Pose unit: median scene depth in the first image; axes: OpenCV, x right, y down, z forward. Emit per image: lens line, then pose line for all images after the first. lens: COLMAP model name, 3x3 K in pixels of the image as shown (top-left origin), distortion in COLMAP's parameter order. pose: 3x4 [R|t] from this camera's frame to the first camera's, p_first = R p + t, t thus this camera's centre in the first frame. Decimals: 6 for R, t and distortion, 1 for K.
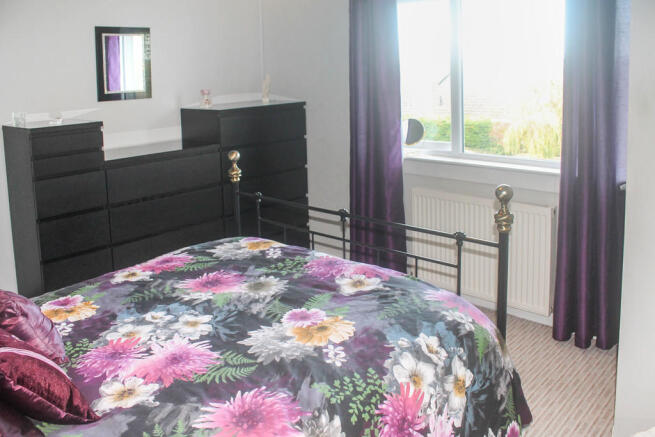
lens RADIAL K [[527.7, 0, 326.6], [0, 527.7, 218.5], [0, 0, 1]] dist [-0.007555, -0.004153]
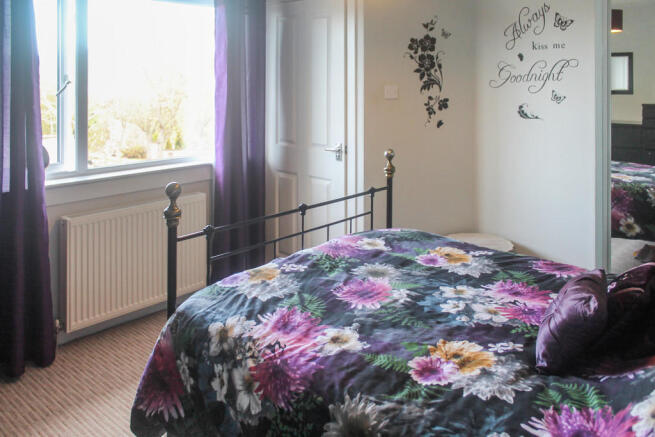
lens RADIAL K [[527.7, 0, 326.6], [0, 527.7, 218.5], [0, 0, 1]] dist [-0.007555, -0.004153]
pose [[-0.041743, -0.218967, 0.974839, -1.339841], [0.242334, 0.944337, 0.222492, -0.281290], [-0.969294, 0.245524, 0.013643, 1.232784]]
